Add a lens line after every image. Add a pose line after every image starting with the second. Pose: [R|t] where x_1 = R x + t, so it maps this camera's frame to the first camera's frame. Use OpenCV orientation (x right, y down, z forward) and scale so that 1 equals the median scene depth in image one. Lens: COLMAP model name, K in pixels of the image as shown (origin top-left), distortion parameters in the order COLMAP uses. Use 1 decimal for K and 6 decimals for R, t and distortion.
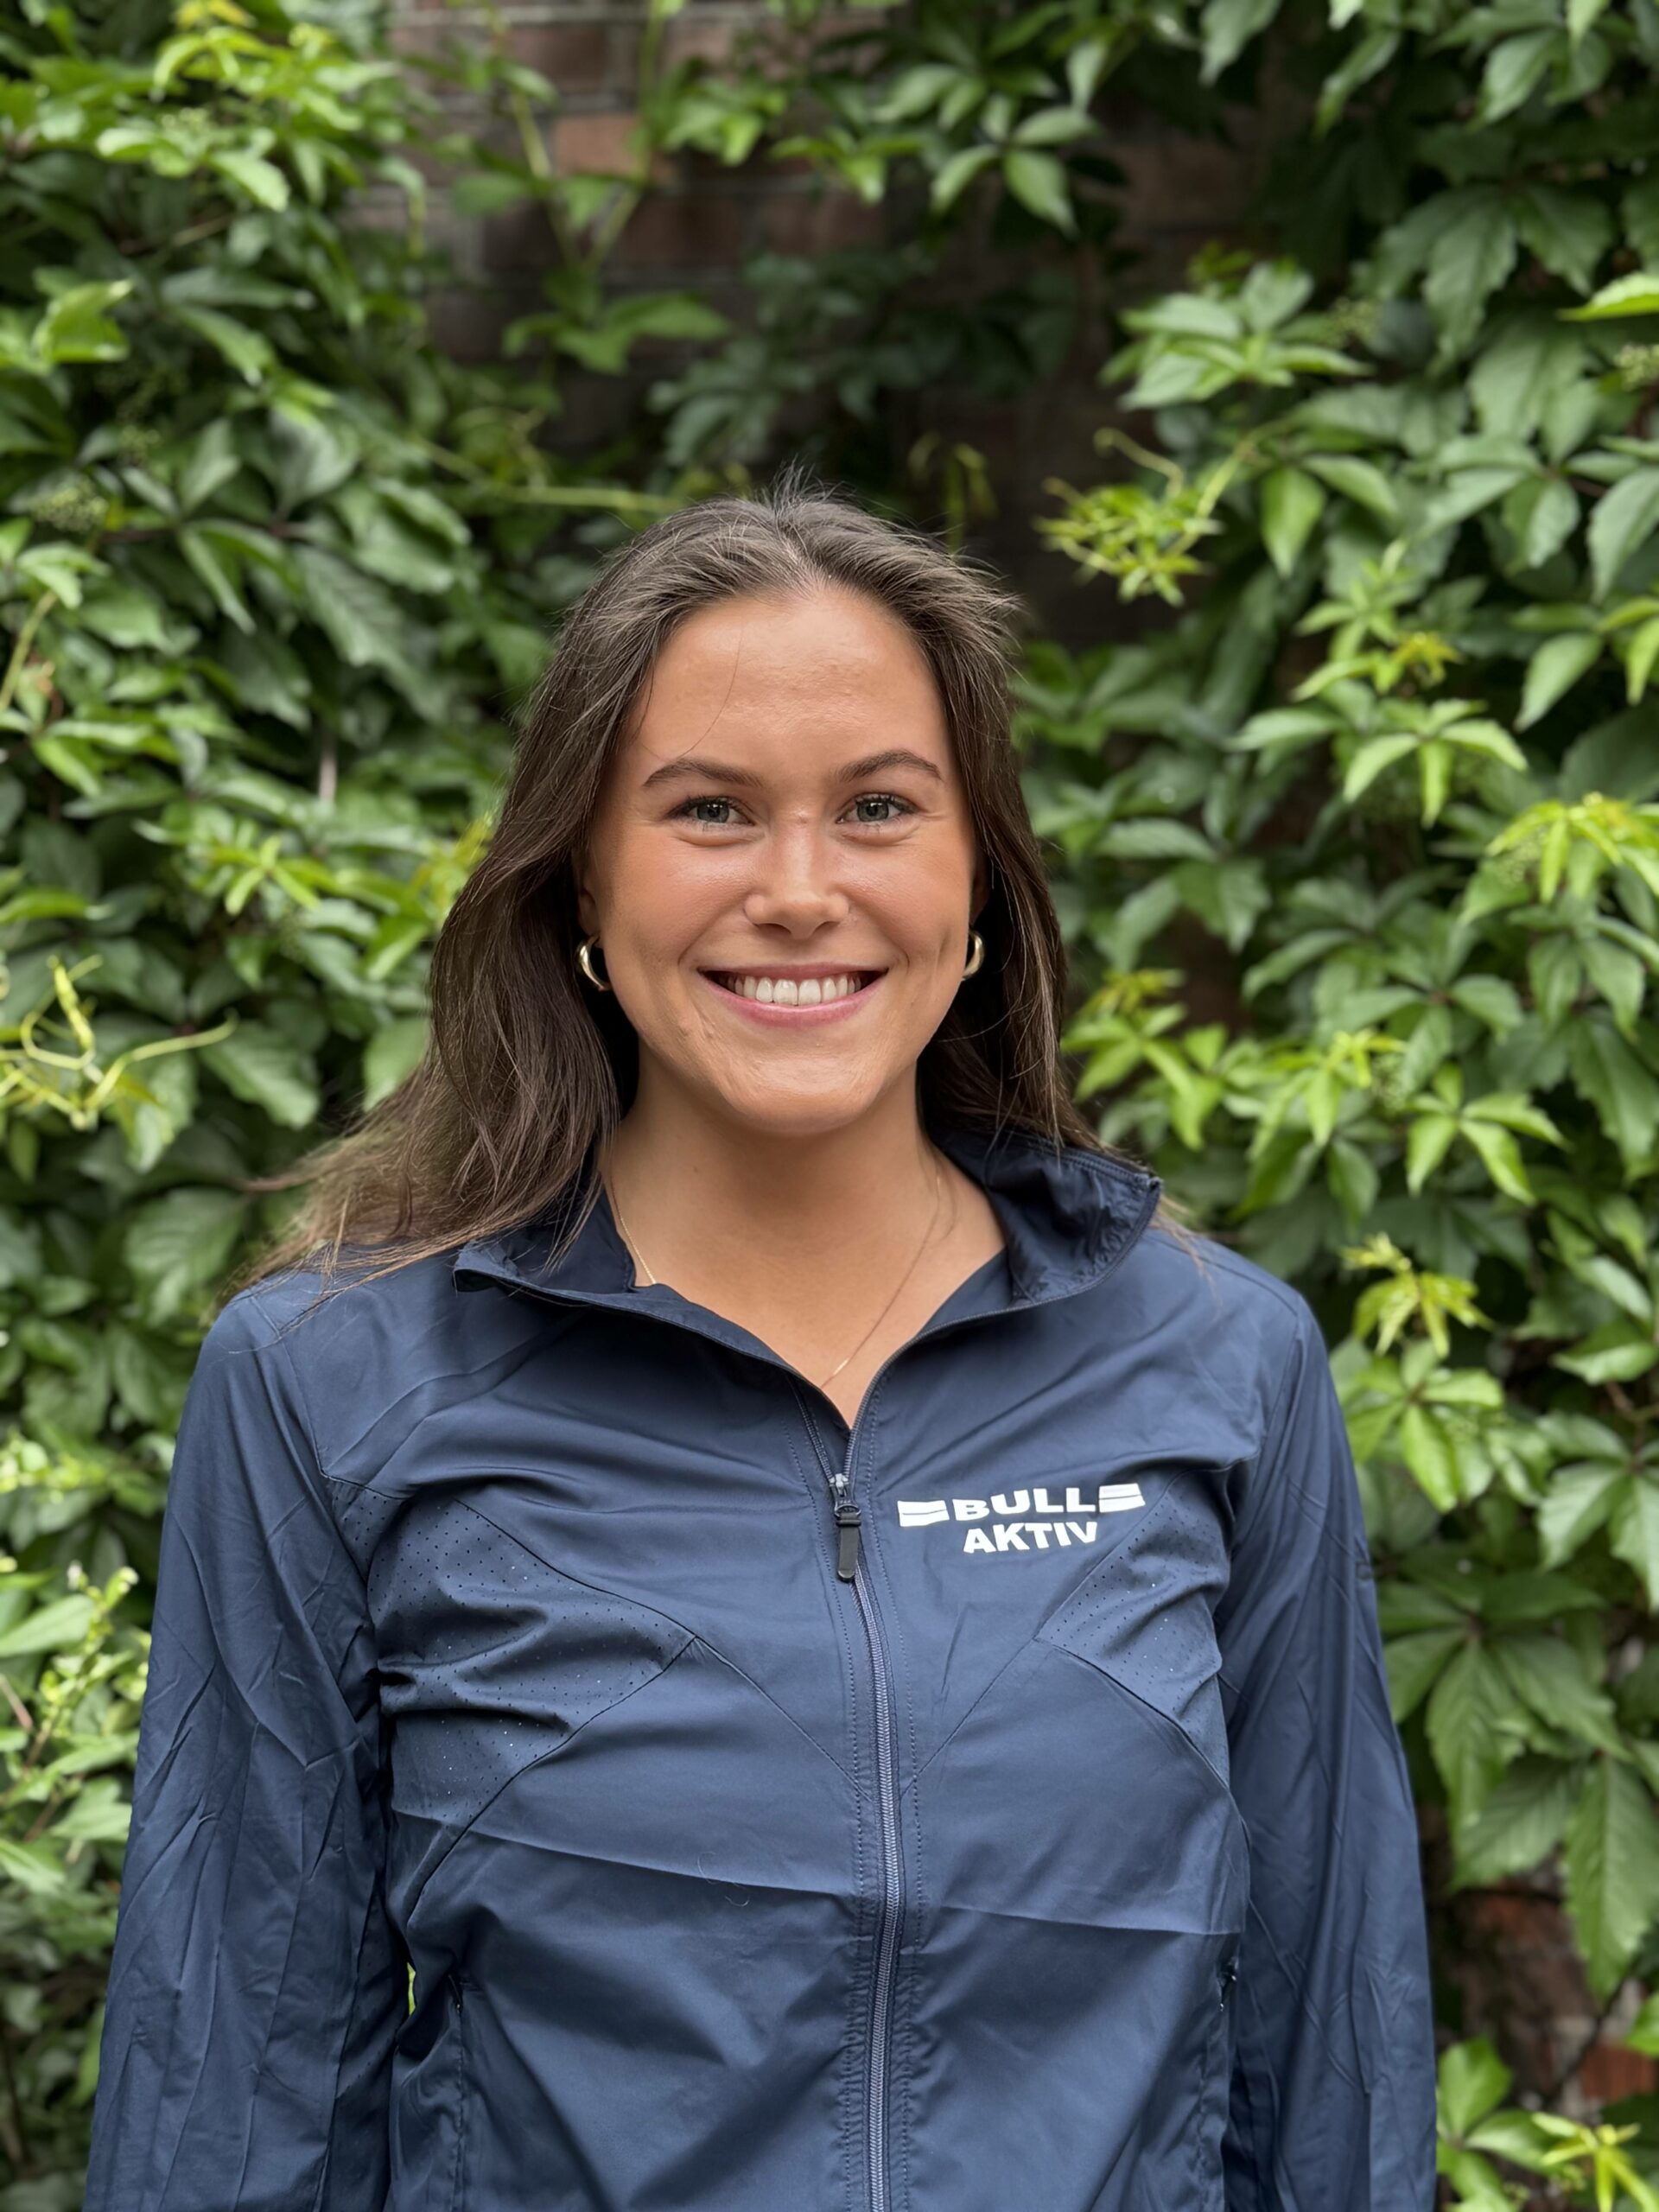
lens RADIAL K [[2773.8, 0, 828.7], [0, 2773.8, 1142.6], [0, 0, 1]] dist [0.075886, 0.000000]
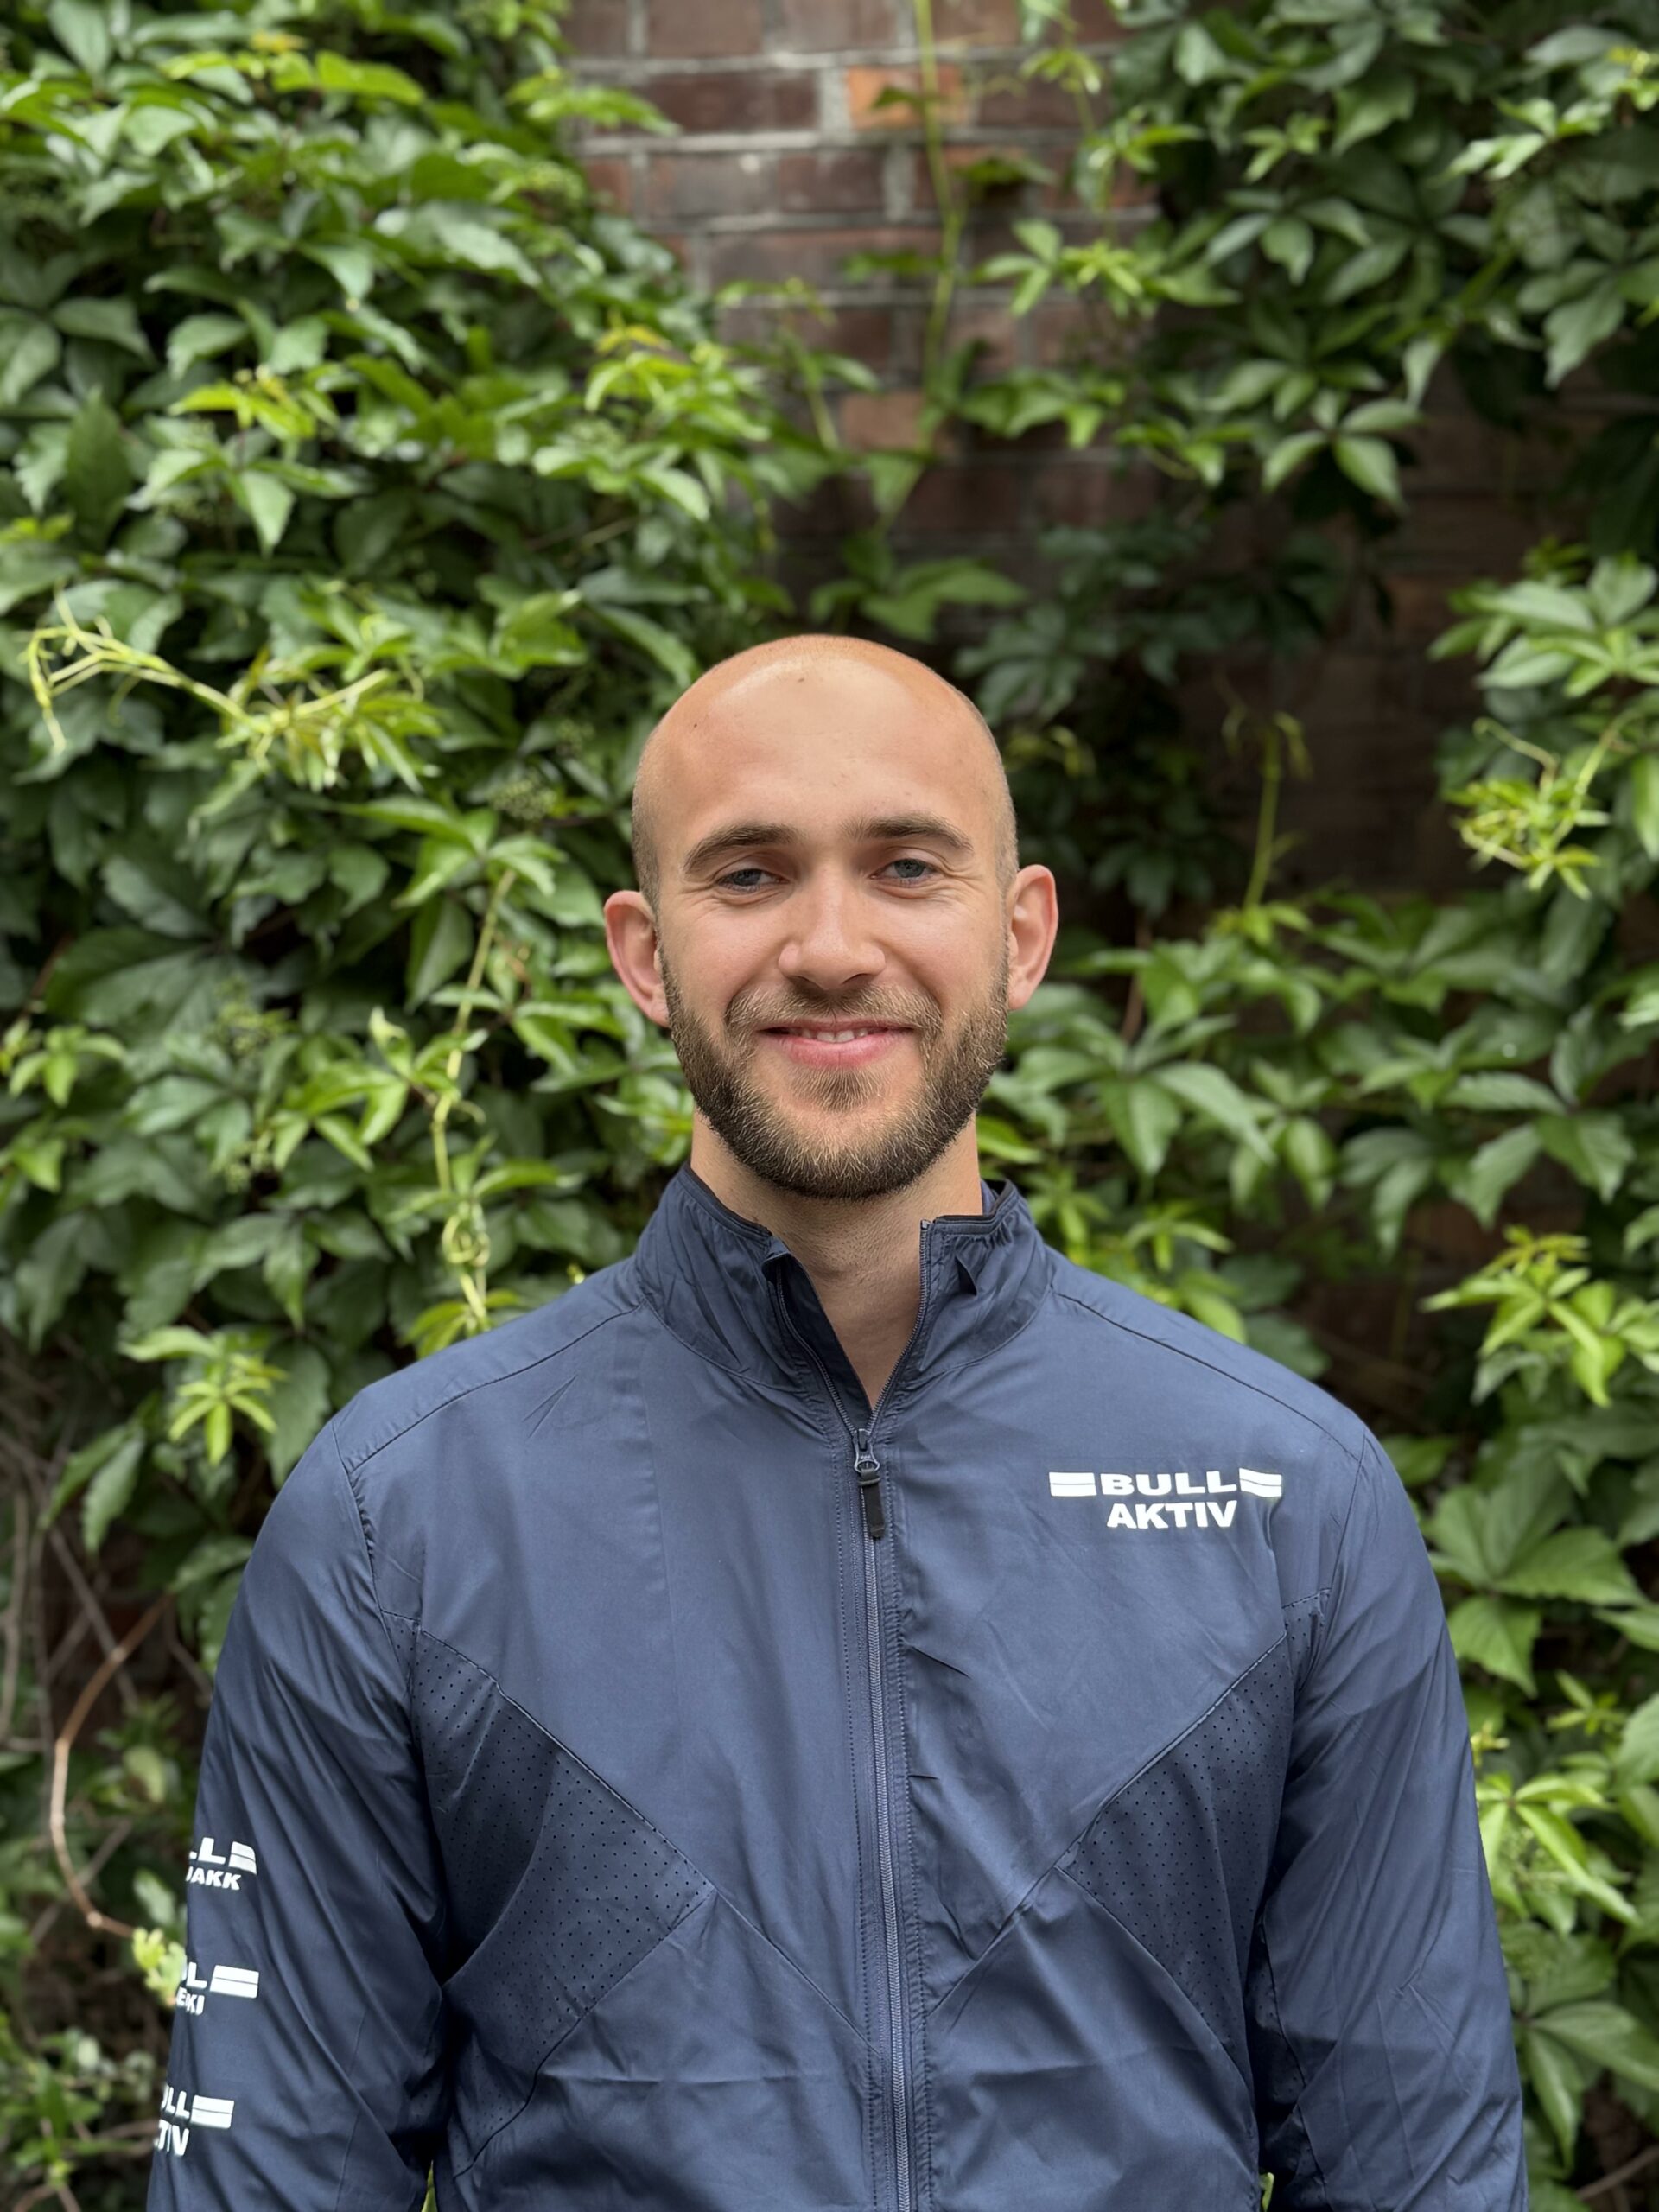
lens RADIAL K [[2773.8, 0, 802.9], [0, 2773.8, 1144.7], [0, 0, 1]] dist [0.075886, 0.000000]
pose [[0.999987, -0.000024, 0.005037, -0.165390], [0.000285, 0.998656, -0.051825, -0.039010], [-0.005029, 0.051826, 0.998643, -0.052869]]
